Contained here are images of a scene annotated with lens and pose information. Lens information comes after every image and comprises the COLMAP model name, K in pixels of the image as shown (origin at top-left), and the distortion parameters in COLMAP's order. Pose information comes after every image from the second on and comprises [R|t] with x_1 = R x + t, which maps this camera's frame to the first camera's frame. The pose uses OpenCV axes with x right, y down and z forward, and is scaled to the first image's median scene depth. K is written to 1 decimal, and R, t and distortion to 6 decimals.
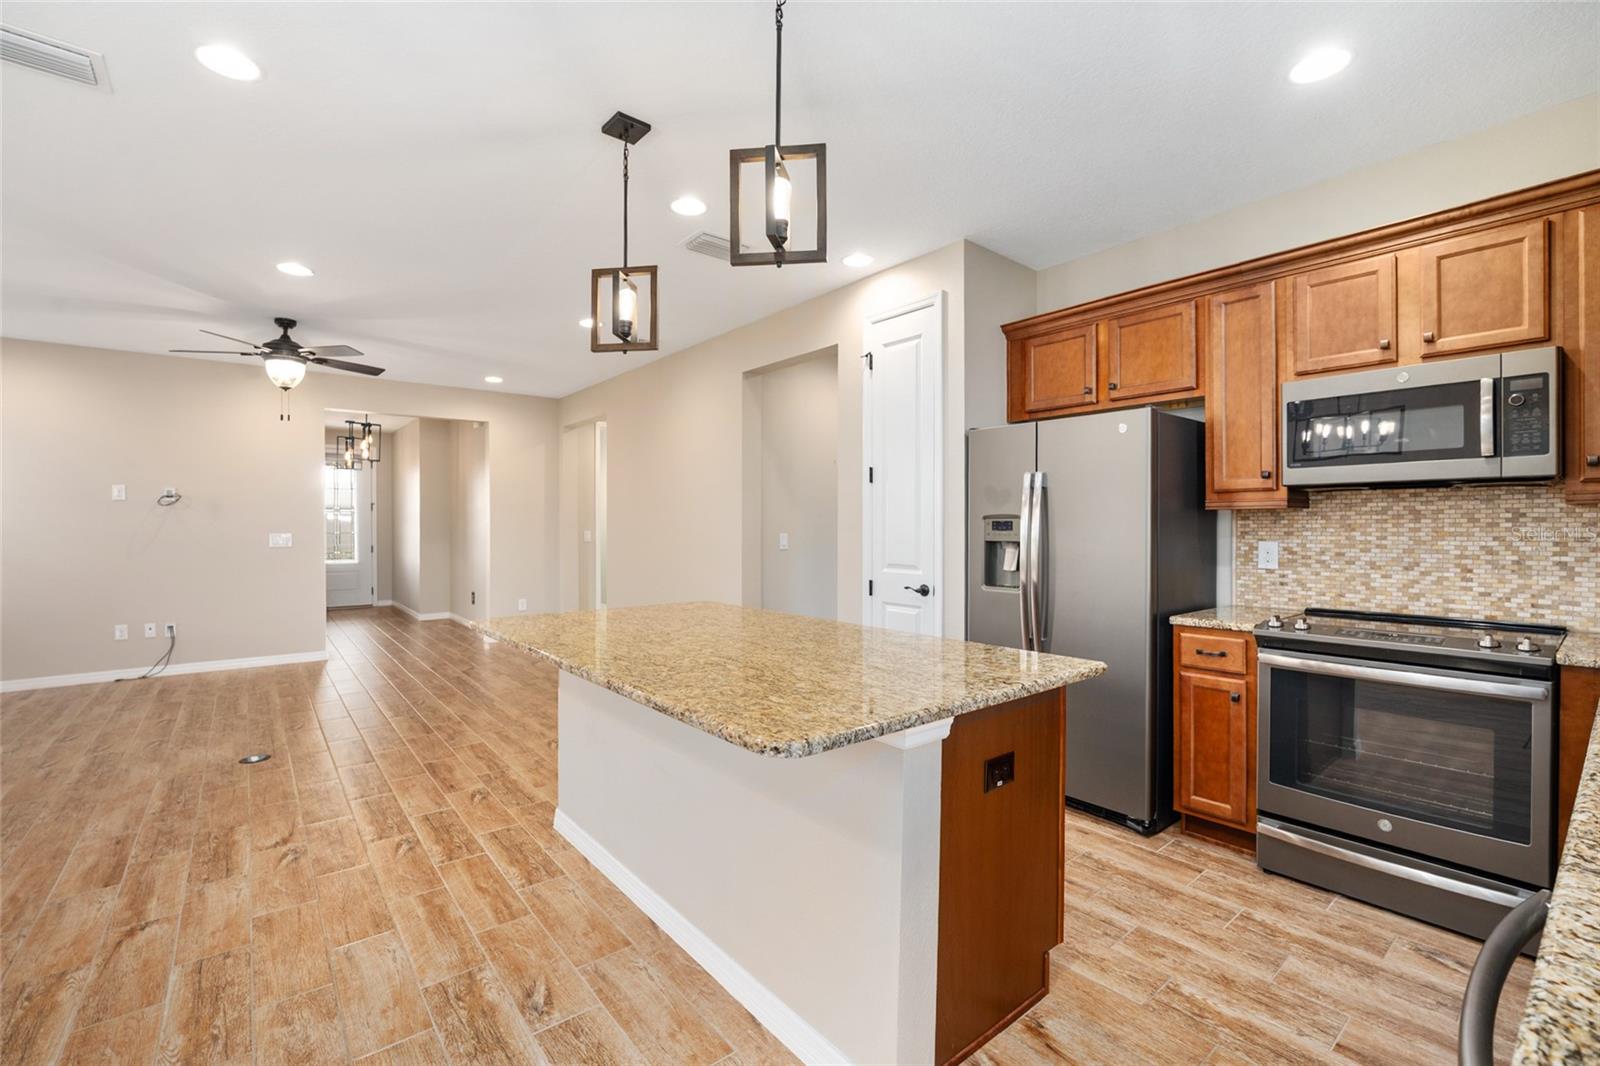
lens RADIAL K [[689.7, 0, 799.0], [0, 689.7, 526.6], [0, 0, 1]] dist [-0.019206, 0.000678]
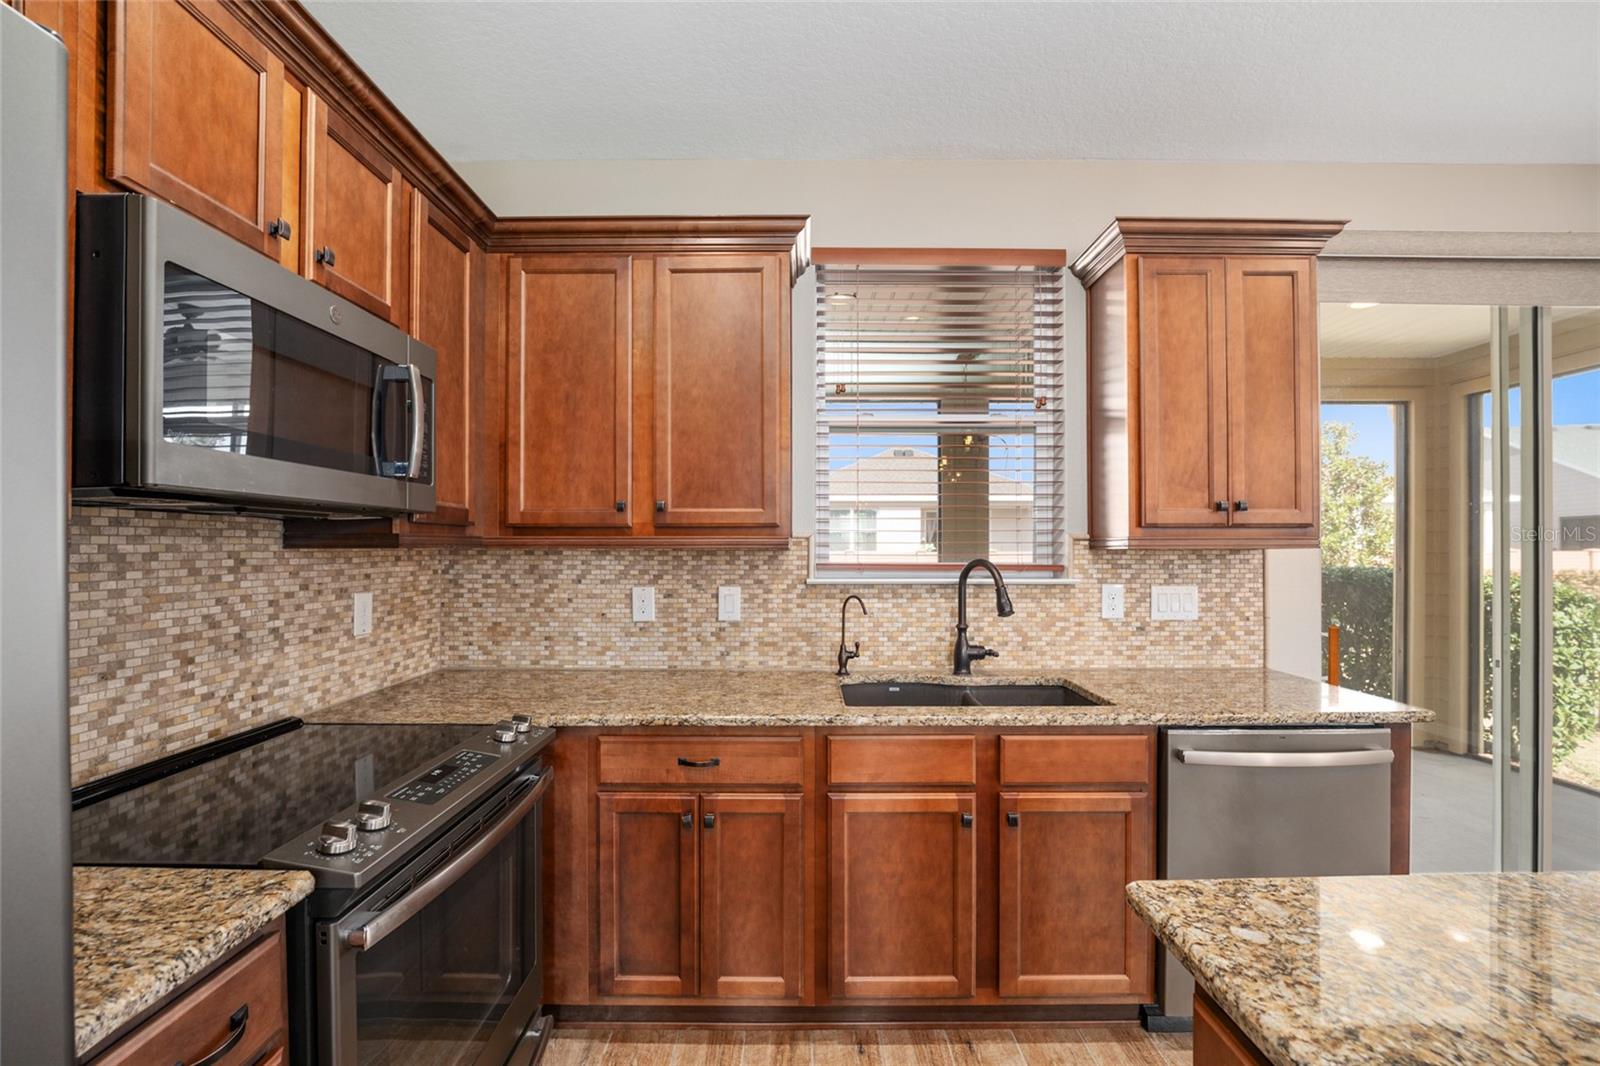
lens RADIAL K [[679.0, 0, 801.0], [0, 679.0, 544.1], [0, 0, 1]] dist [-0.017791, 0.000786]
pose [[-0.776330, 0.005770, 0.630300, 0.228408], [0.003020, 0.999981, -0.005435, -0.026806], [-0.630319, -0.002316, -0.776333, 1.063366]]
